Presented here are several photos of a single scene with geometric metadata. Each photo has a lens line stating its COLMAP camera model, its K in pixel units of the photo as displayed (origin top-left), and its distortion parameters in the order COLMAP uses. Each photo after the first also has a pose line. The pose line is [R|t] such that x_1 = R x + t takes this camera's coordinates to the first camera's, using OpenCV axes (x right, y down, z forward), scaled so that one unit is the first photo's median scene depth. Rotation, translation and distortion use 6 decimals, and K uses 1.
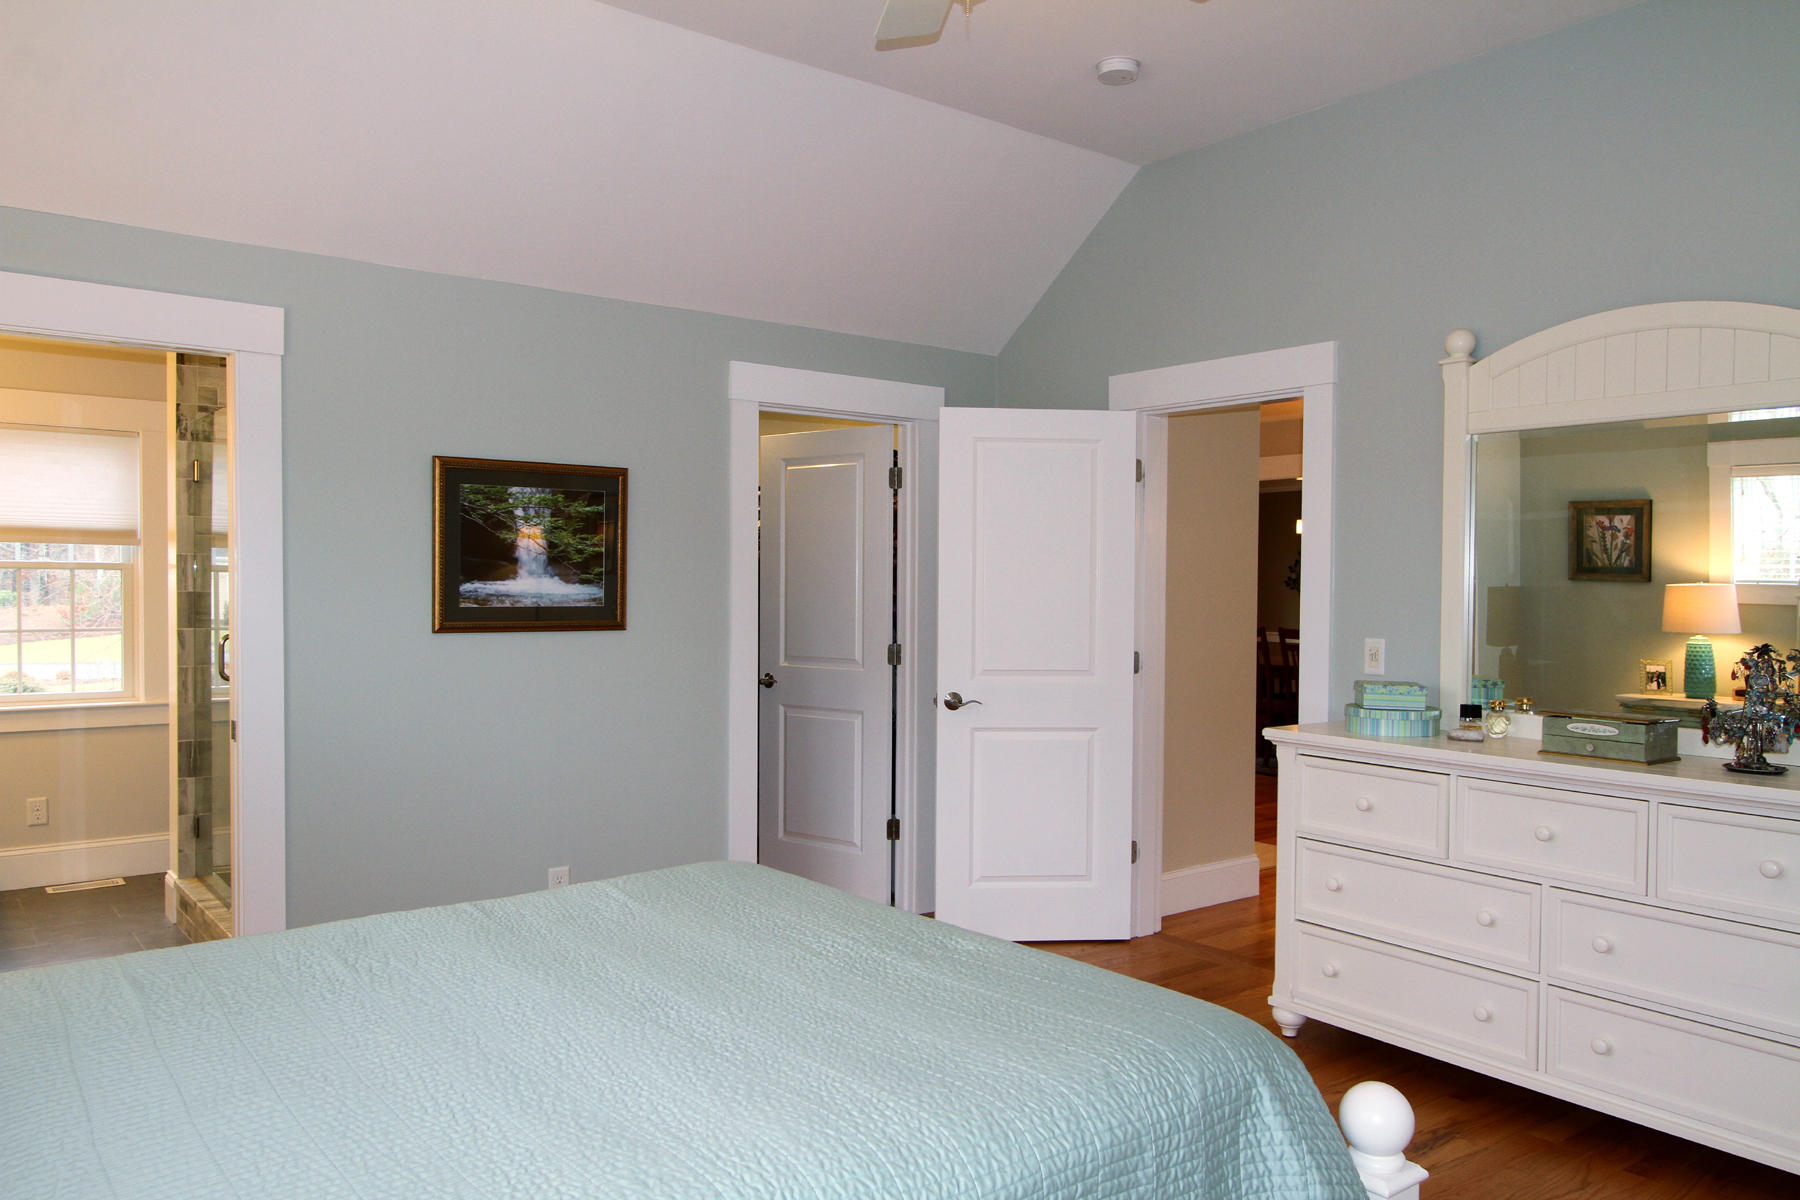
lens RADIAL K [[1304.6, 0, 900.0], [0, 1304.6, 600.0], [0, 0, 1]] dist [-0.002599, 0.001050]
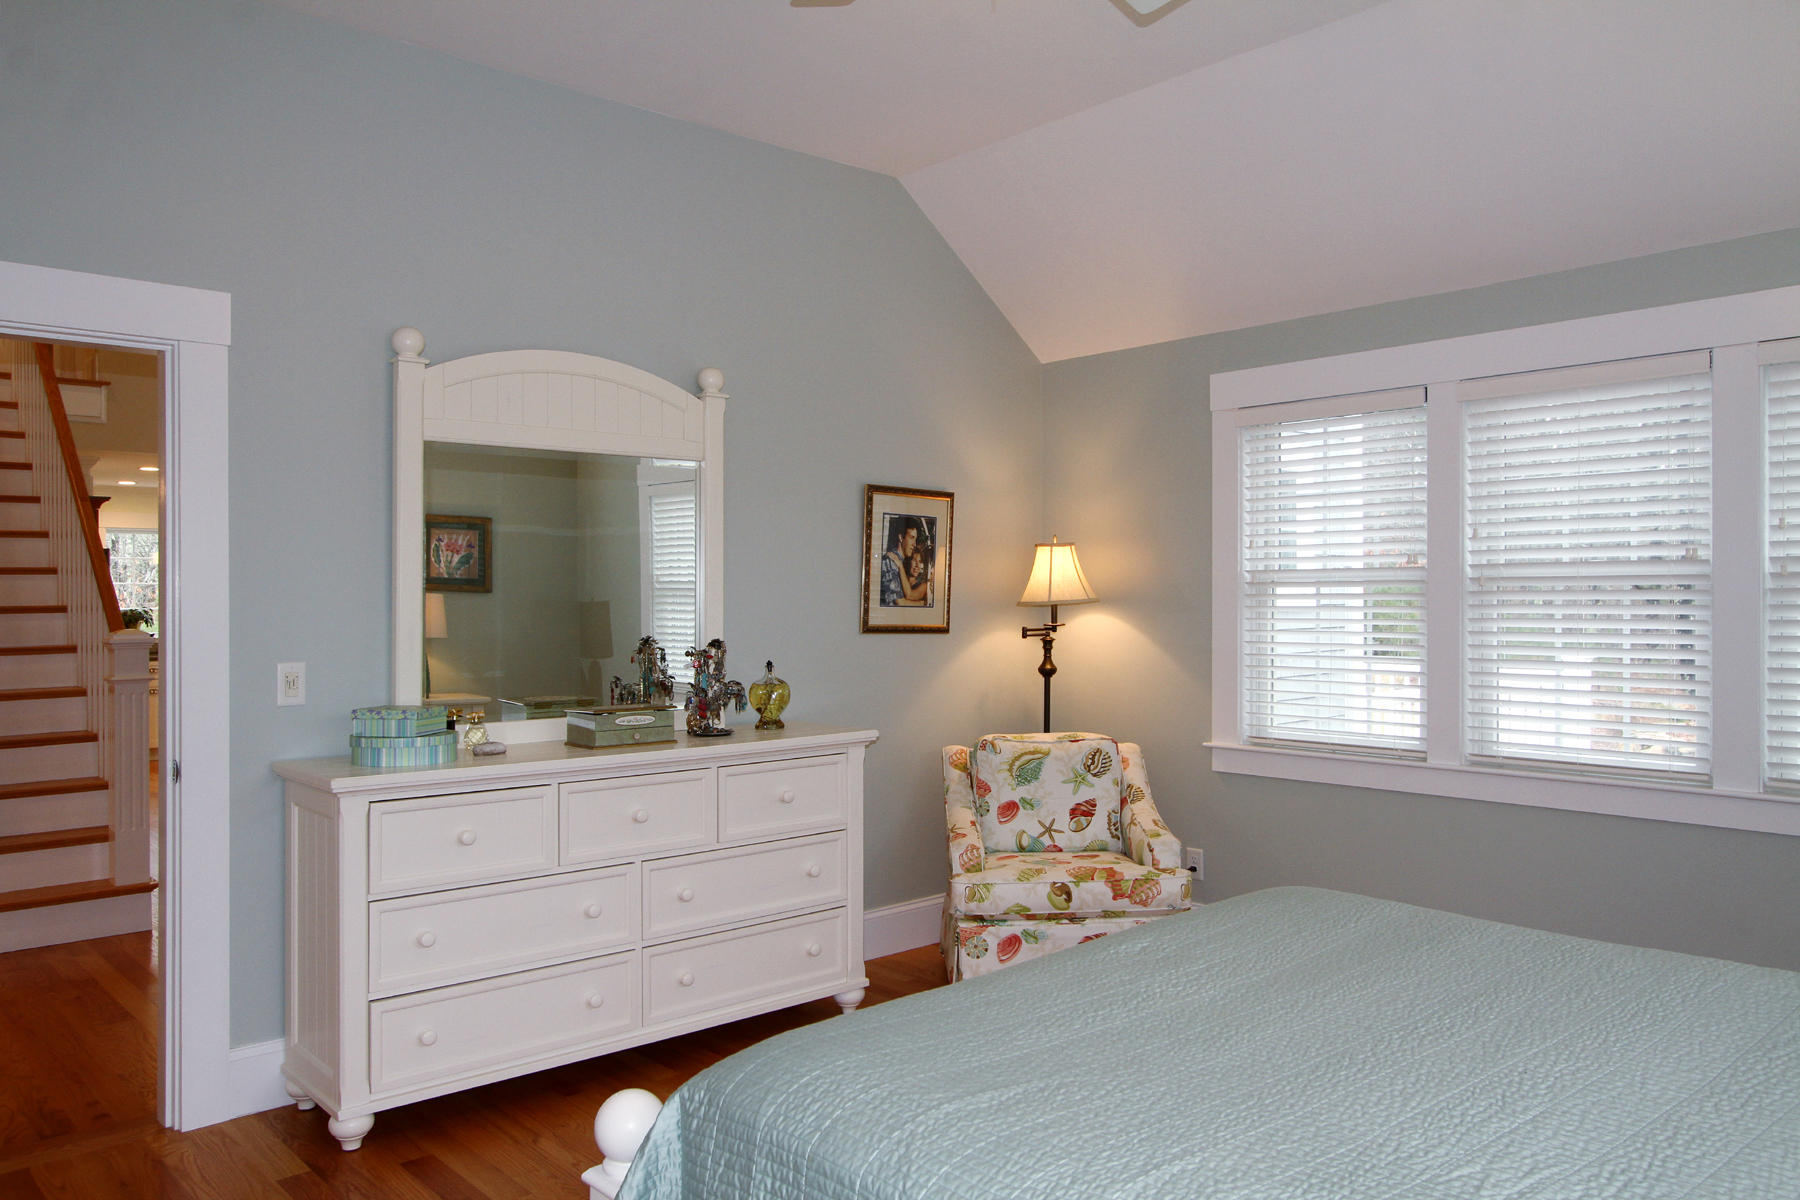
lens RADIAL K [[1304.6, 0, 900.0], [0, 1304.6, 600.0], [0, 0, 1]] dist [-0.002599, 0.001050]
pose [[-0.078527, -0.007030, 0.996887, -0.646531], [0.014631, 0.999859, 0.008203, -0.013959], [-0.996805, 0.015229, -0.078413, 0.854648]]
